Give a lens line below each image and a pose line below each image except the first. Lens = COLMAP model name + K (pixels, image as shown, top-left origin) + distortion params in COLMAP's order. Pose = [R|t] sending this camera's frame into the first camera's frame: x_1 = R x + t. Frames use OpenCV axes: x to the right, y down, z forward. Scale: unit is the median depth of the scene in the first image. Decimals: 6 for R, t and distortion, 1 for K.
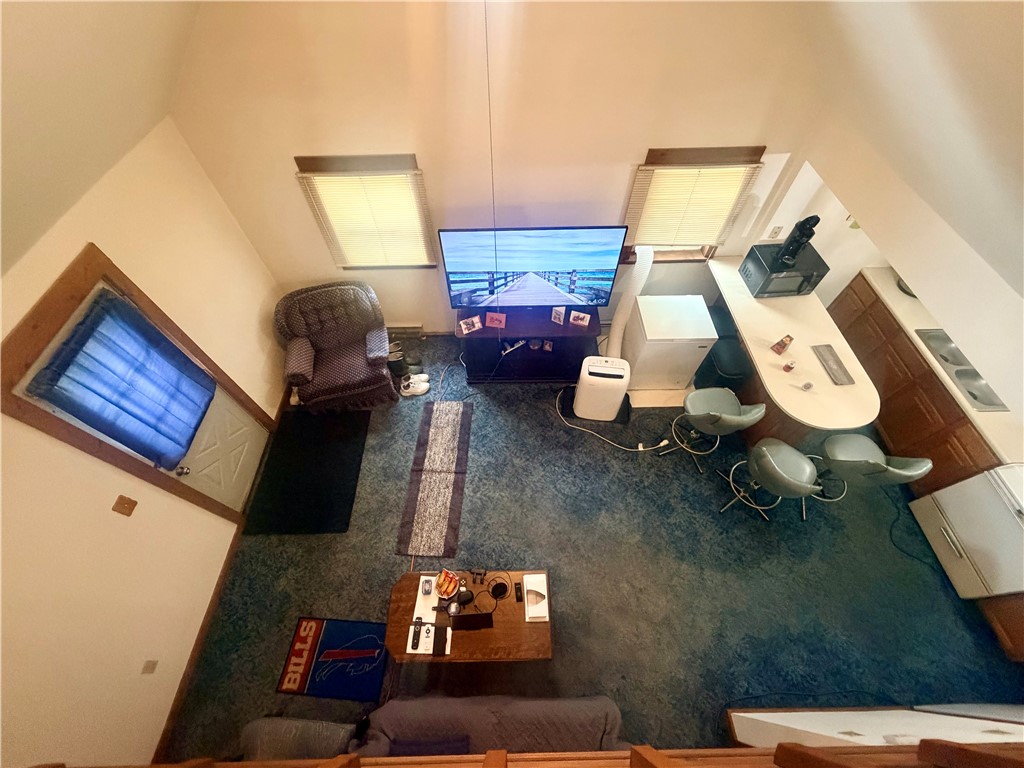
lens RADIAL K [[406.0, 0, 509.5], [0, 406.0, 383.7], [0, 0, 1]] dist [0.000288, -0.000021]
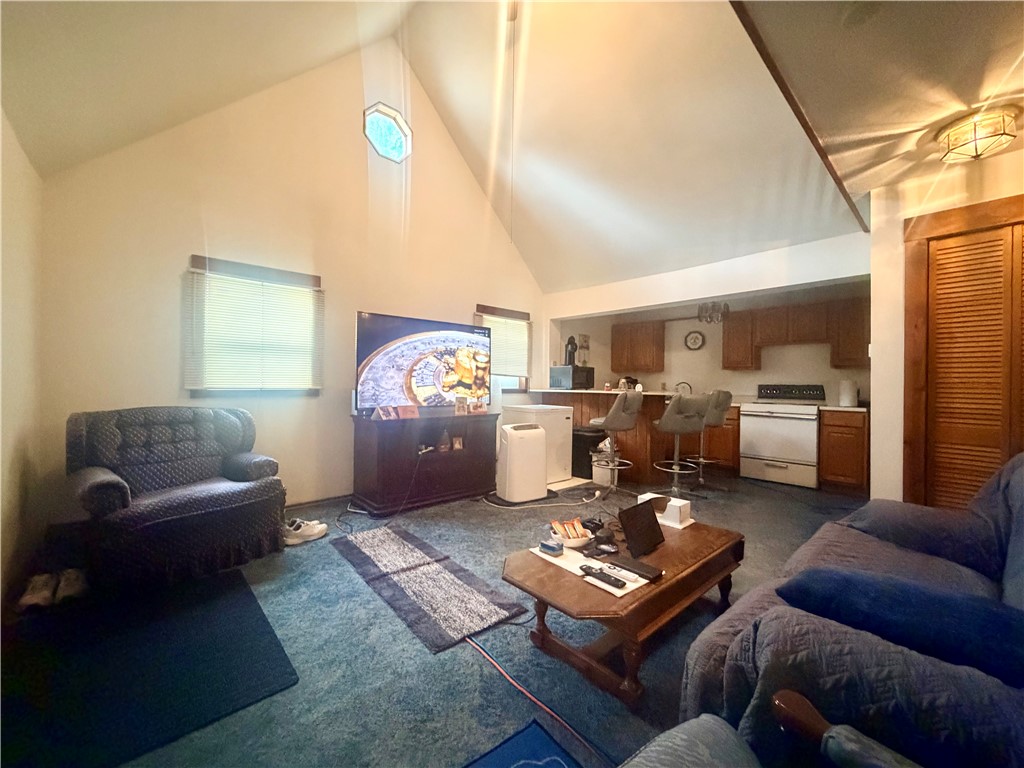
lens RADIAL K [[410.3, 0, 509.2], [0, 410.3, 382.5], [0, 0, 1]] dist [-0.001460, 0.000010]
pose [[0.752583, 0.022410, 0.658116, -0.520133], [0.534056, 0.563905, -0.629917, 0.572178], [-0.385231, 0.825536, 0.412417, 0.474367]]
